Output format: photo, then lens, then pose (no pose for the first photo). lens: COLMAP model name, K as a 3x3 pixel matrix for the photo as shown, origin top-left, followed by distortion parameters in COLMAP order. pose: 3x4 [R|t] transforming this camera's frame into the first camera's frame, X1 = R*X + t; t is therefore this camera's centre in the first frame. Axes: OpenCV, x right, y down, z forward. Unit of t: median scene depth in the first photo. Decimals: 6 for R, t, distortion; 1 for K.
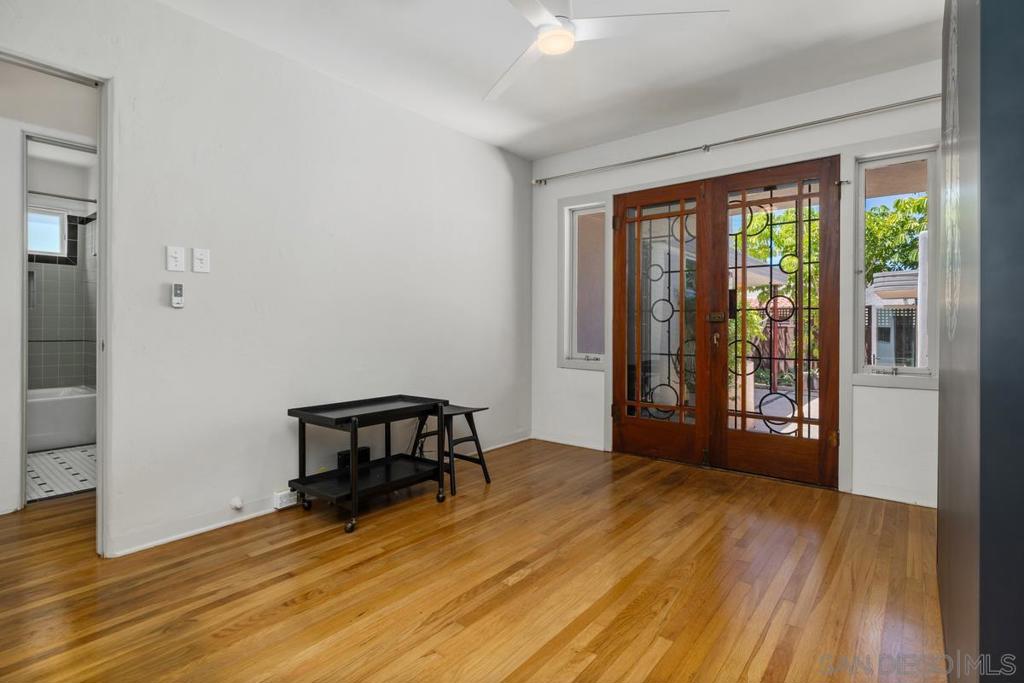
lens RADIAL K [[505.1, 0, 515.8], [0, 505.1, 330.5], [0, 0, 1]] dist [0.001812, -0.000193]
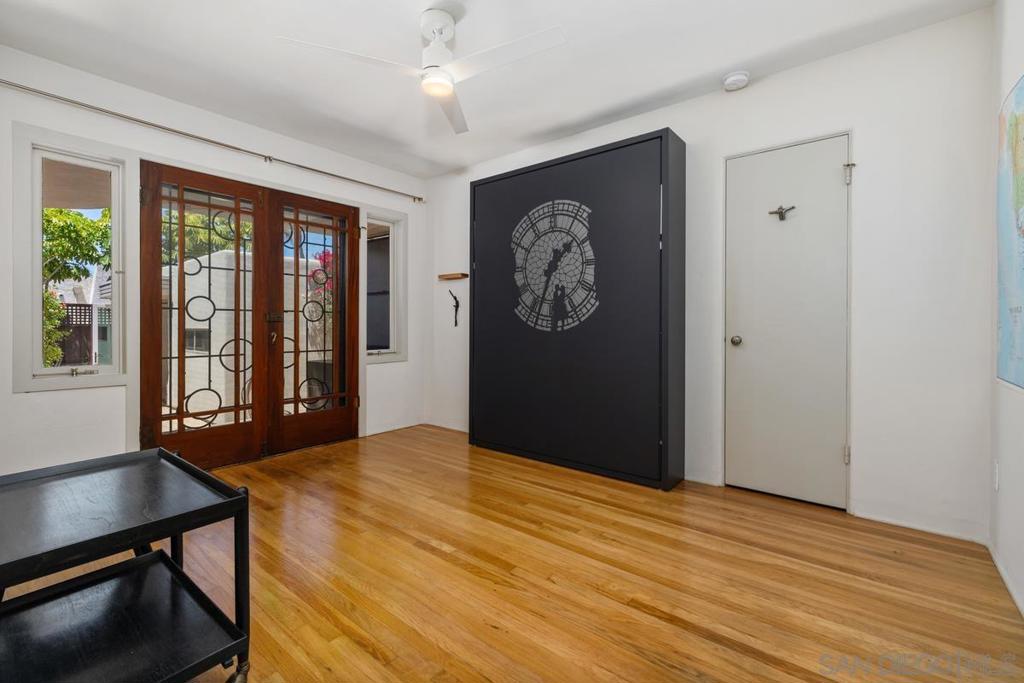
lens RADIAL K [[442.1, 0, 515.9], [0, 442.1, 333.7], [0, 0, 1]] dist [0.003558, 0.000196]
pose [[0.006332, -0.022073, 0.999736, -0.567238], [0.010272, 0.999705, 0.022007, -0.006530], [-0.999927, 0.010130, 0.006557, 0.475518]]
